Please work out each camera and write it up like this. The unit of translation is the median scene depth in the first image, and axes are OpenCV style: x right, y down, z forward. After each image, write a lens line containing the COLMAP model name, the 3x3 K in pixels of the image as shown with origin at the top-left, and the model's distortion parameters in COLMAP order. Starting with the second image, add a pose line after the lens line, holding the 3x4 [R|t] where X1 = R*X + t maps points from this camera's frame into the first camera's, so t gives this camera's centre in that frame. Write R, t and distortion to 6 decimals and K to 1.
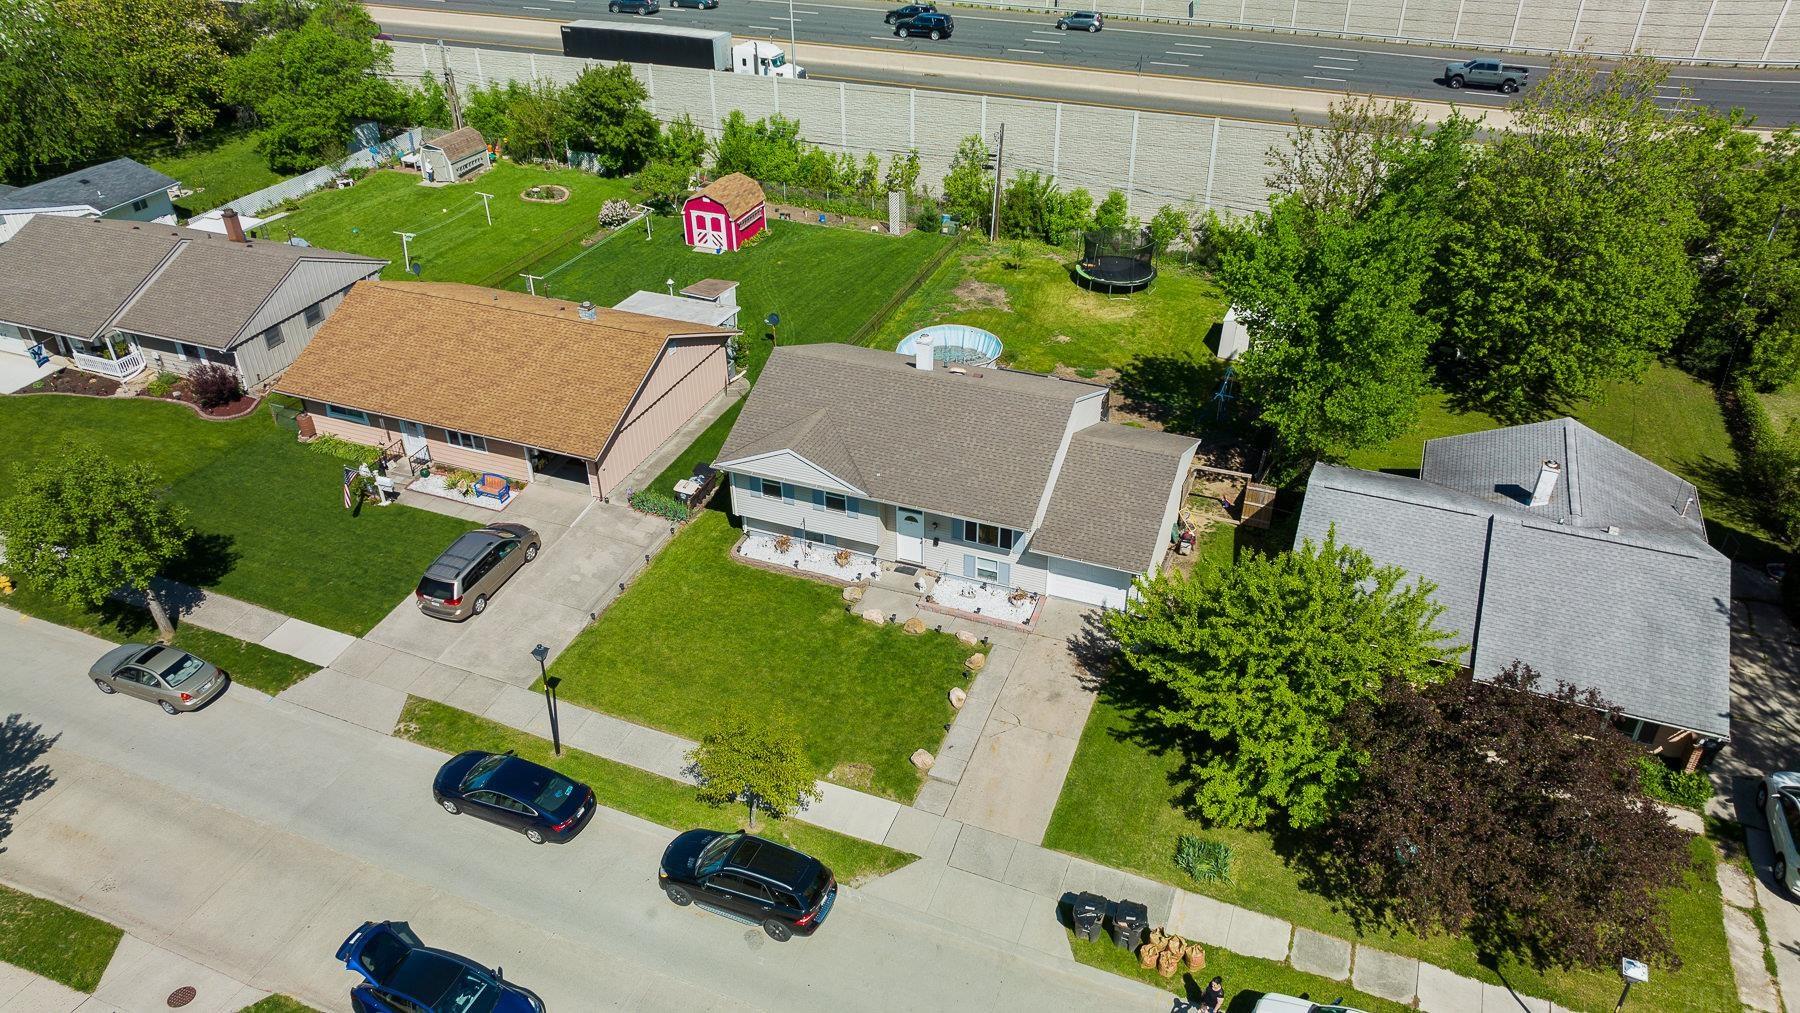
lens RADIAL K [[1278.9, 0, 909.4], [0, 1278.9, 502.1], [0, 0, 1]] dist [-0.000575, 0.008158]
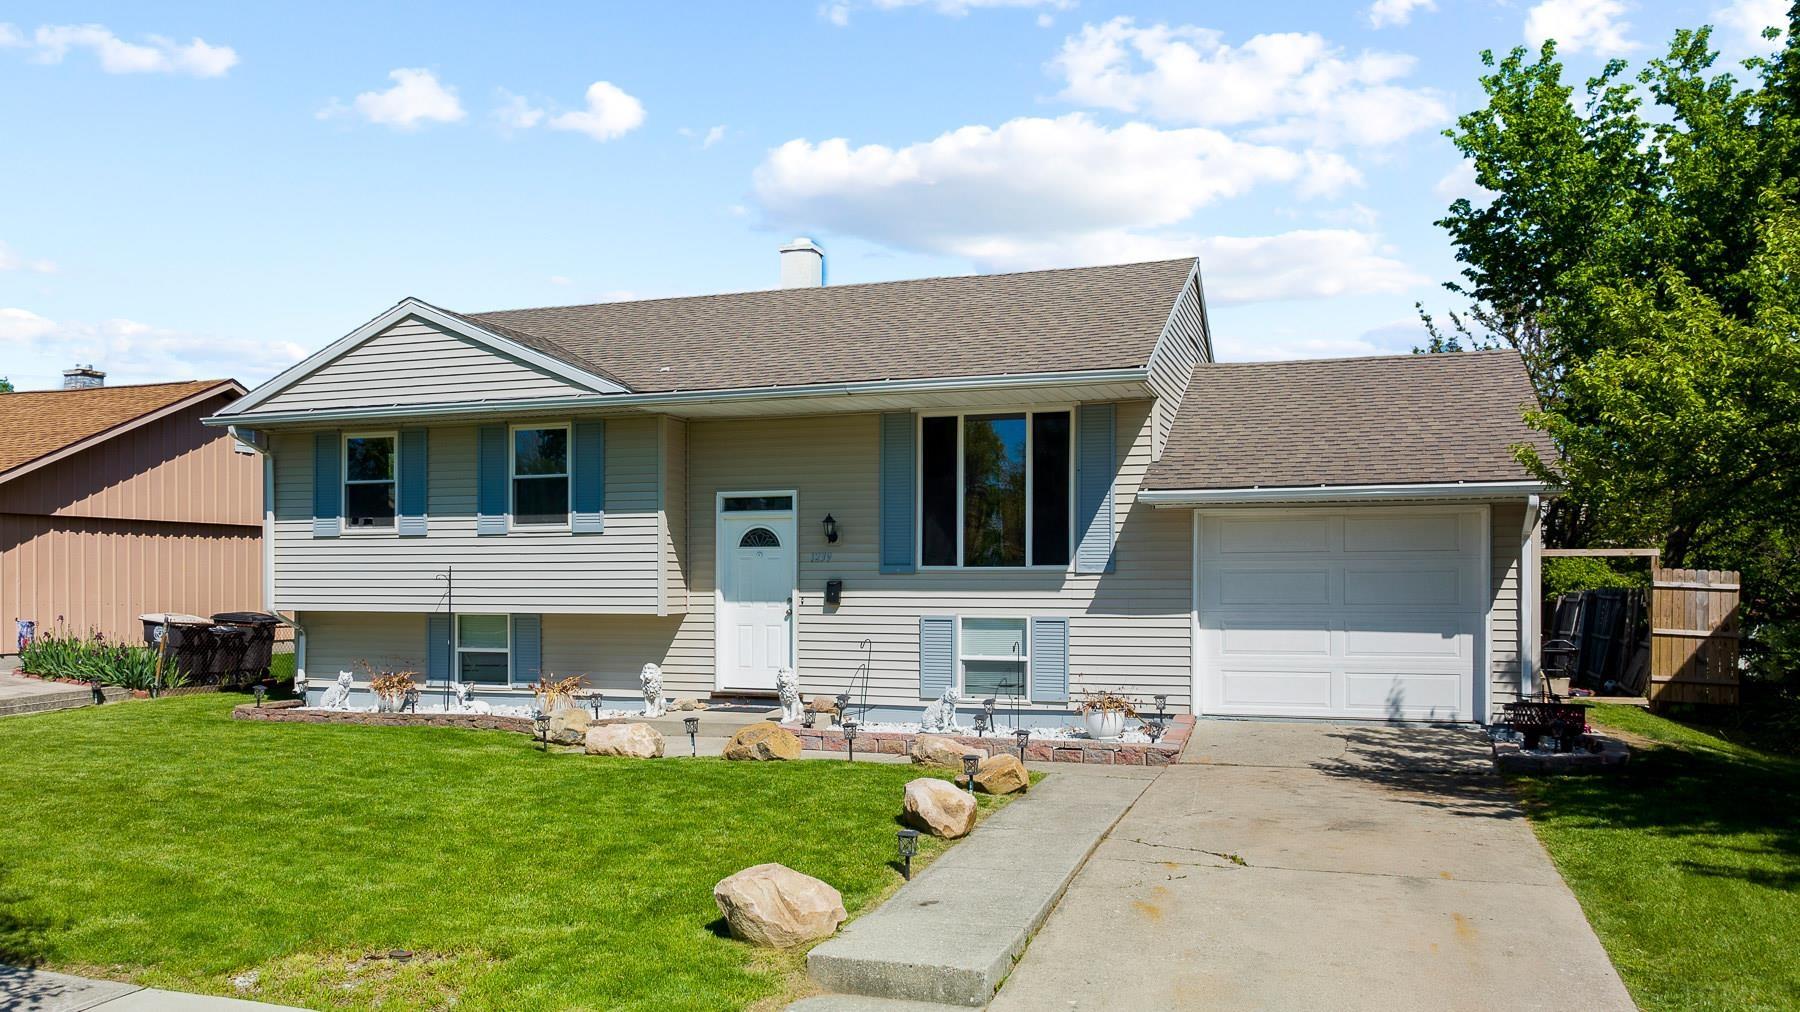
lens RADIAL K [[1423.9, 0, 844.6], [0, 1423.9, 588.2], [0, 0, 1]] dist [-0.012540, 0.006637]
pose [[0.999770, 0.010882, 0.018492, 0.015941], [0.001008, 0.837074, -0.547089, 0.216287], [-0.021432, 0.546982, 0.836870, 0.647706]]
